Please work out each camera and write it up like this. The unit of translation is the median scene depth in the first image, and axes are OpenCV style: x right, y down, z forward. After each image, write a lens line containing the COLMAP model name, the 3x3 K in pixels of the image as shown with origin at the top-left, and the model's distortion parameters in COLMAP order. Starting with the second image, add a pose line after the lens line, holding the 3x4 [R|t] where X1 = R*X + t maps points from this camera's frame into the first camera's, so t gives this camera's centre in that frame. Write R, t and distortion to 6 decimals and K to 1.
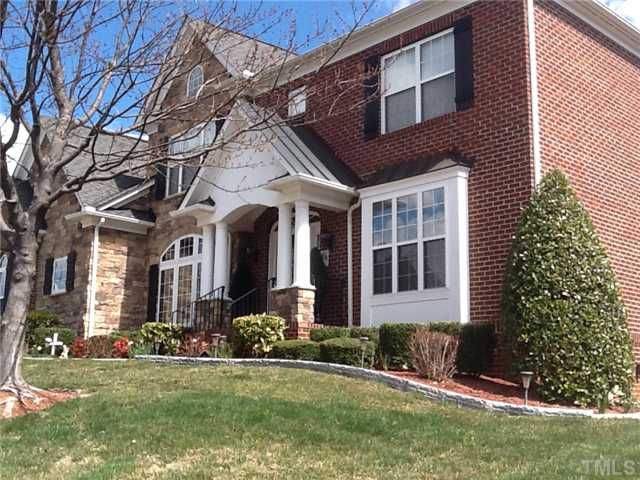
lens RADIAL K [[773.2, 0, 320.0], [0, 773.2, 240.0], [0, 0, 1]] dist [0.004974, 0.013004]
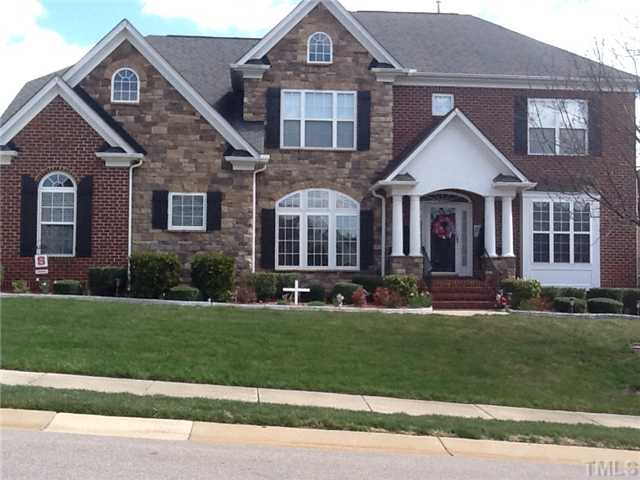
lens RADIAL K [[773.2, 0, 320.0], [0, 773.2, 240.0], [0, 0, 1]] dist [0.004974, 0.013004]
pose [[0.596571, 0.019566, 0.802322, -1.447904], [-0.156522, 0.983343, 0.092403, -0.050261], [-0.787149, -0.180706, 0.589696, 0.422464]]
